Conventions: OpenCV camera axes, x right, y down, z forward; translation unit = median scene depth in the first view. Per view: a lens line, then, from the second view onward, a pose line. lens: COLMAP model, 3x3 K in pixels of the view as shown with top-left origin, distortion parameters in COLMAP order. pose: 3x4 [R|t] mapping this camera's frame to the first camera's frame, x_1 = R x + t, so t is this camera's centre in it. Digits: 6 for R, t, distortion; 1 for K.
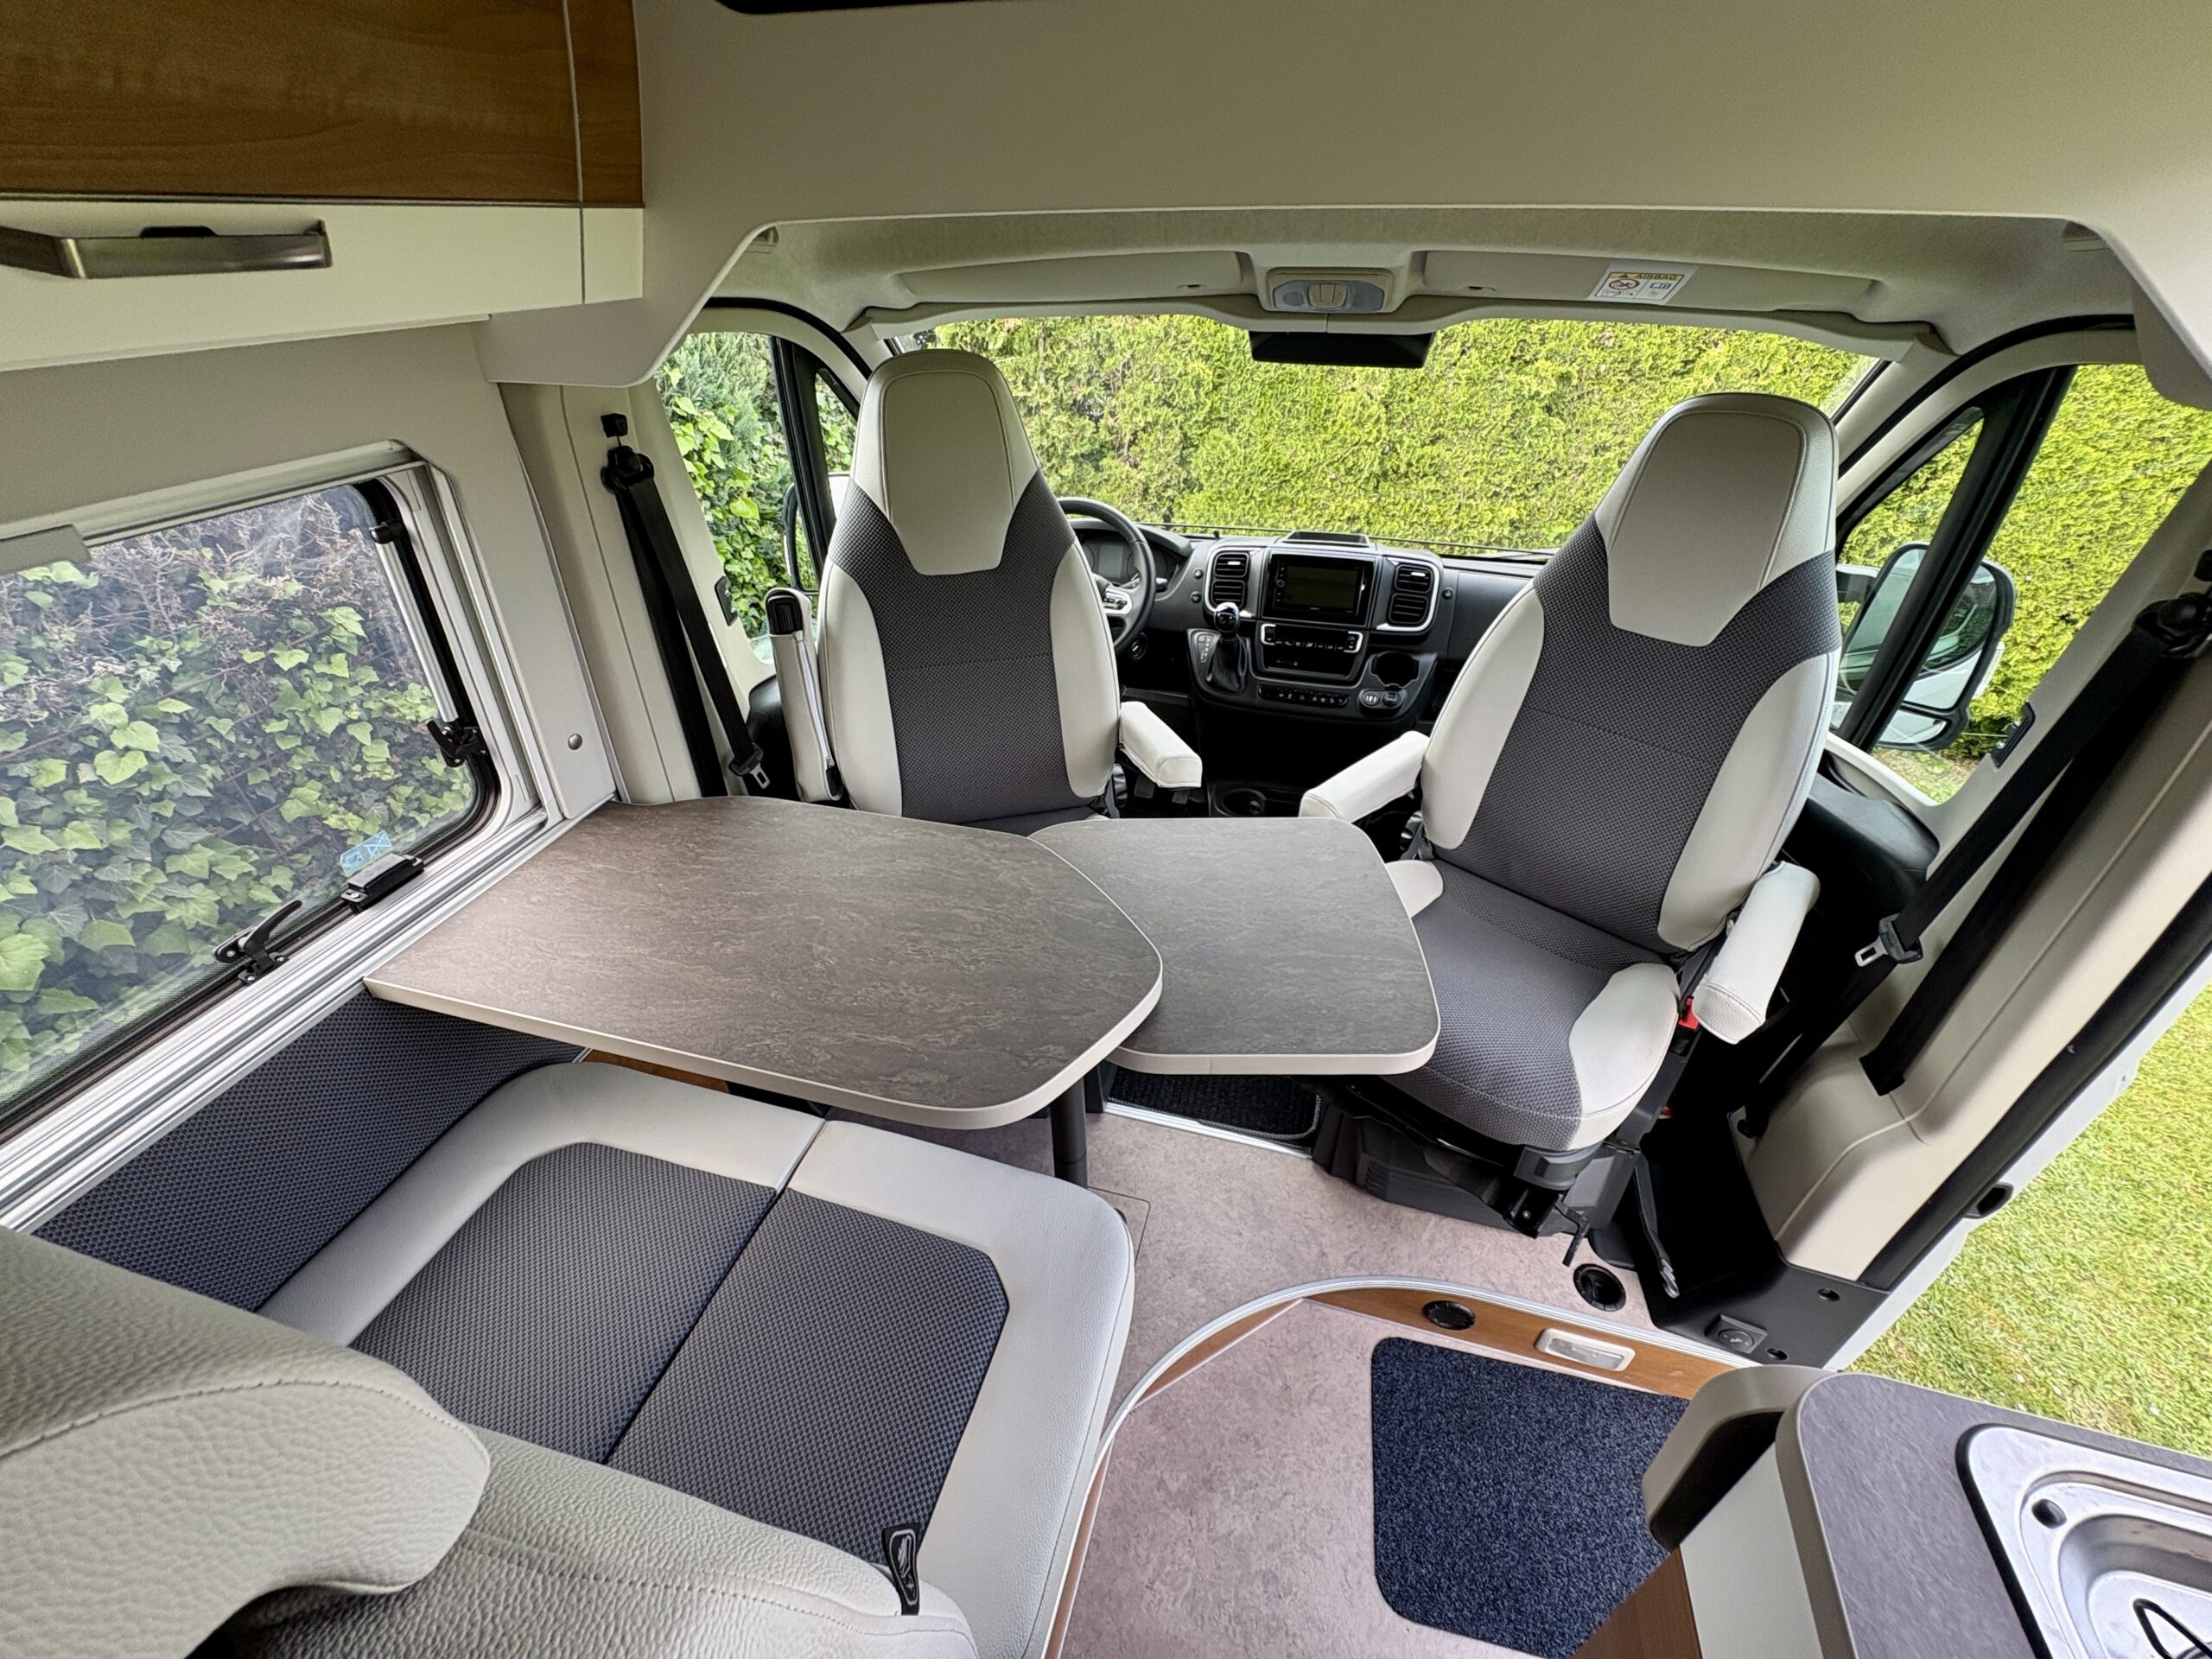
lens RADIAL K [[876.5, 0, 1099.8], [0, 876.5, 832.2], [0, 0, 1]] dist [-0.000143, 0.000161]
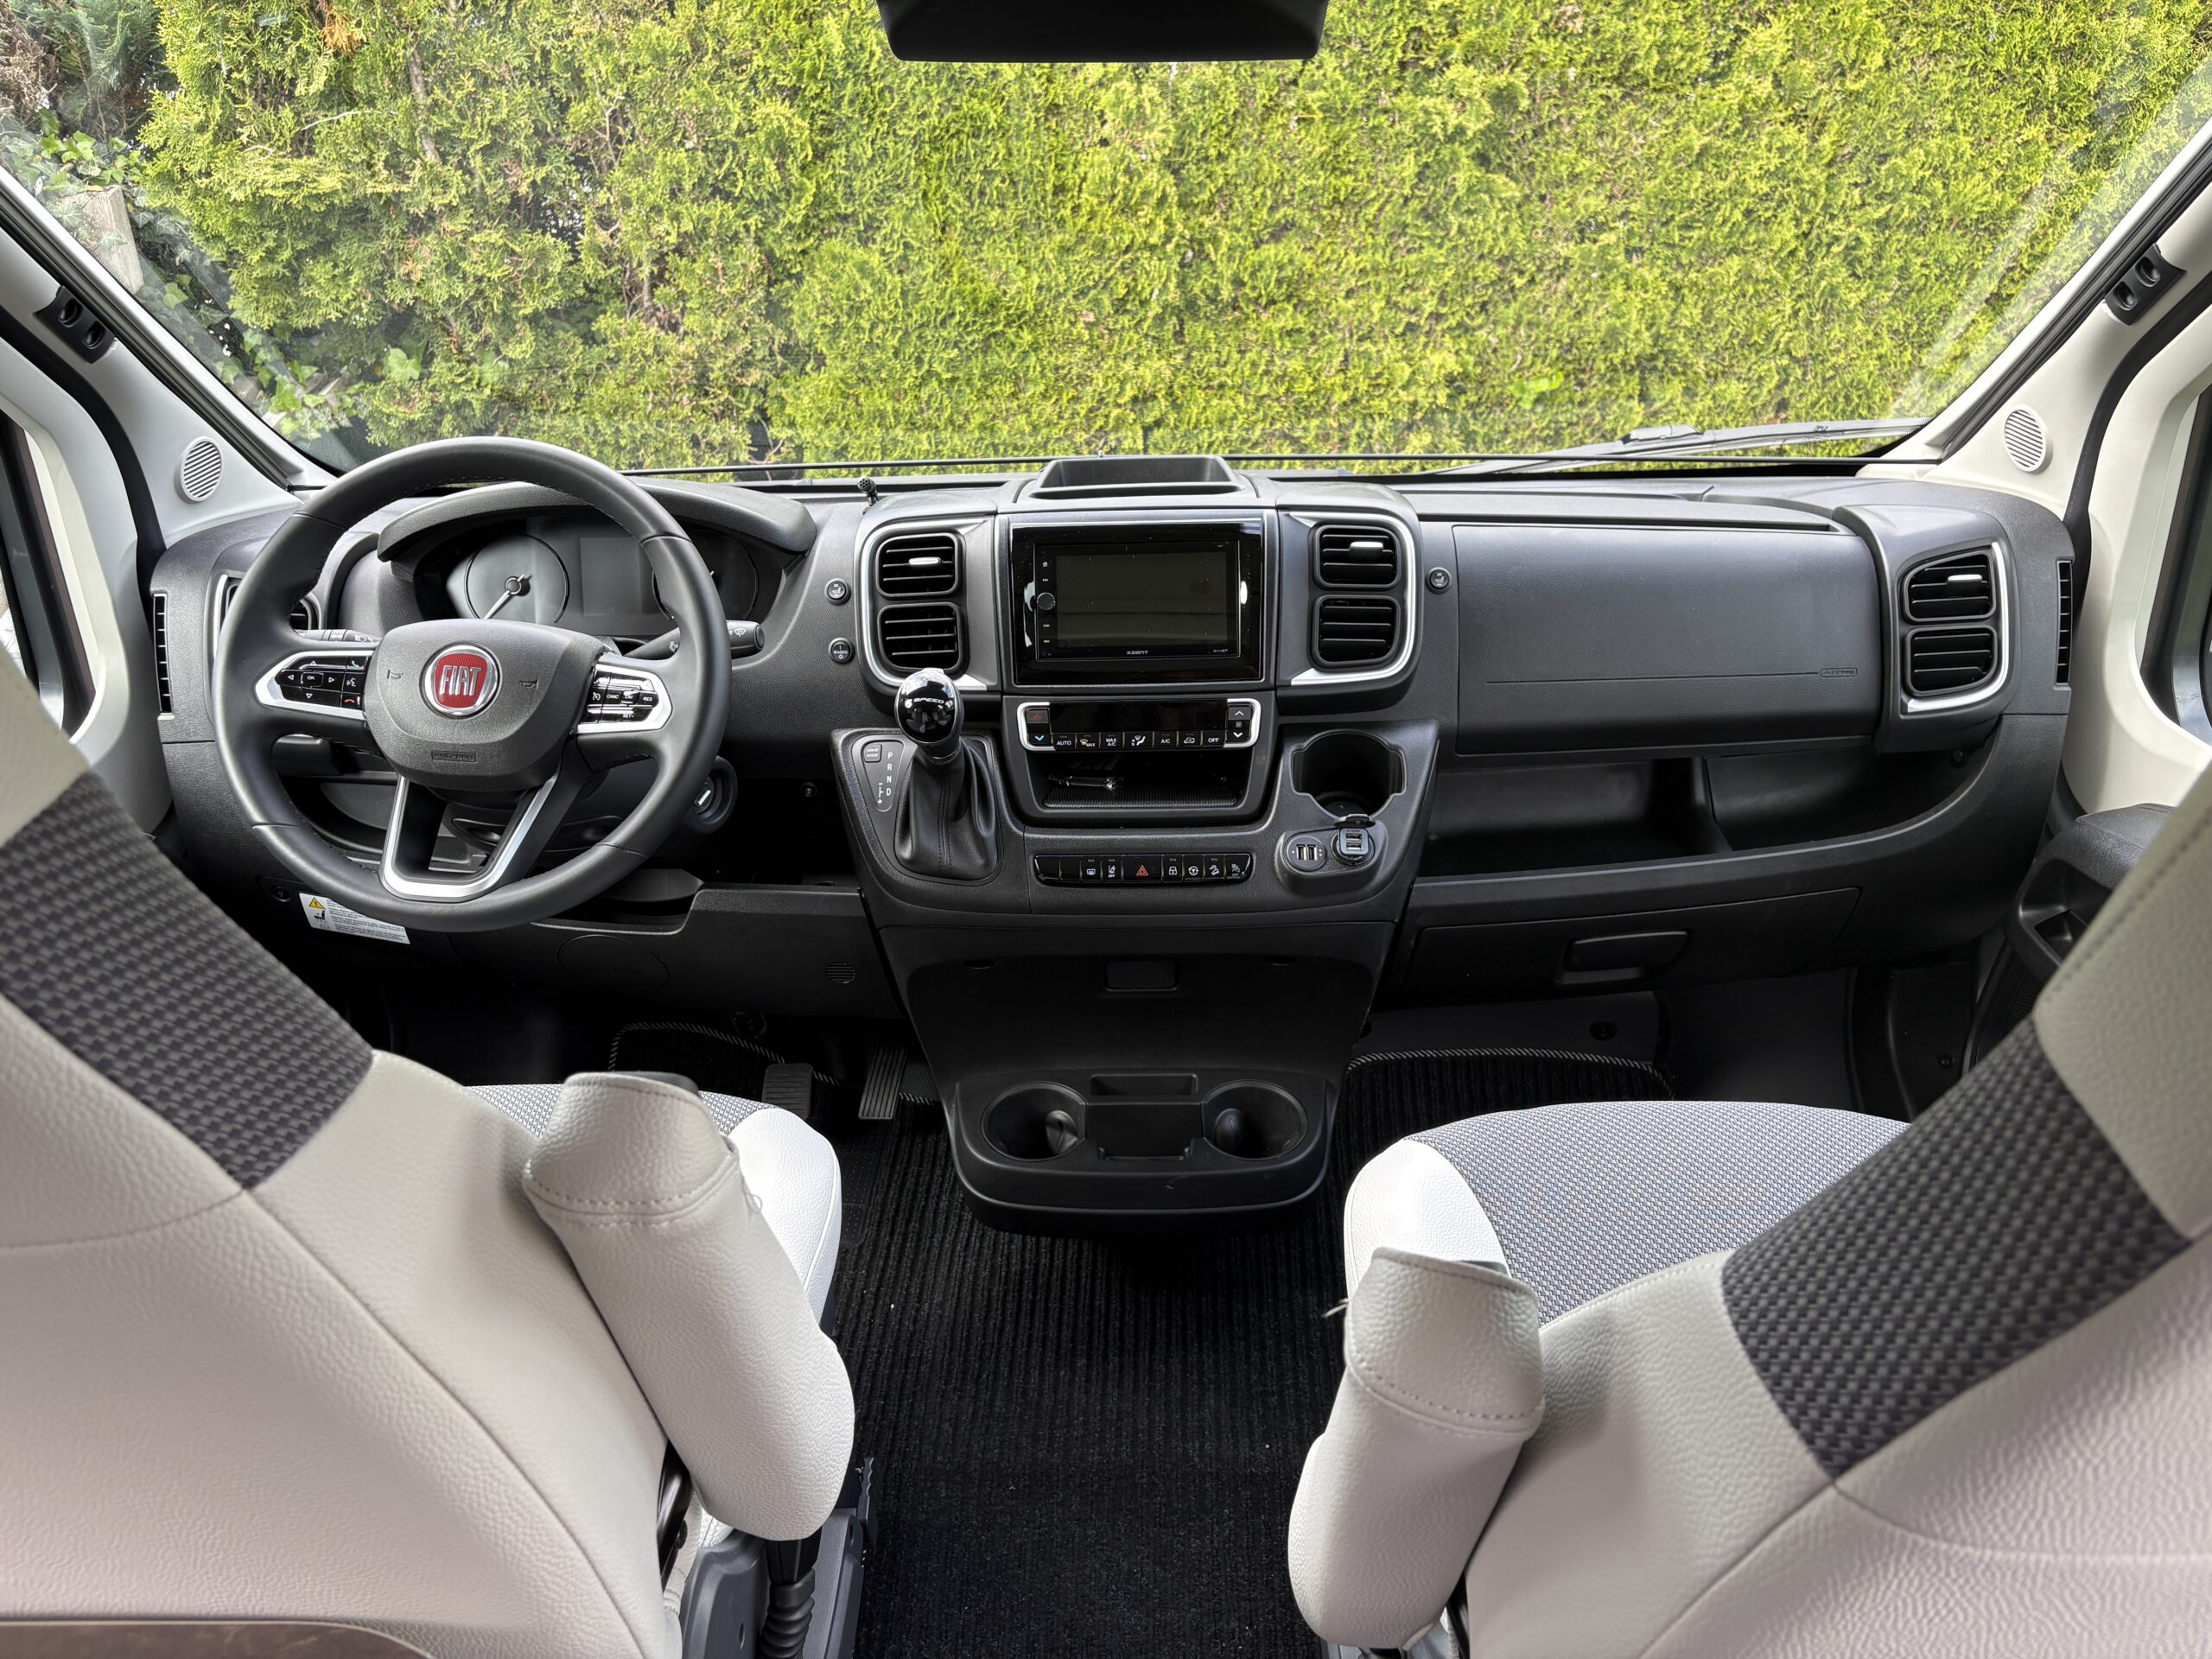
lens RADIAL K [[1666.7, 0, 1067.0], [0, 1666.7, 839.7], [0, 0, 1]] dist [0.044832, -0.066629]
pose [[0.967691, -0.138780, 0.210511, 0.020807], [0.156495, 0.985203, -0.069891, -0.063631], [-0.197697, 0.100577, 0.975090, 0.139369]]
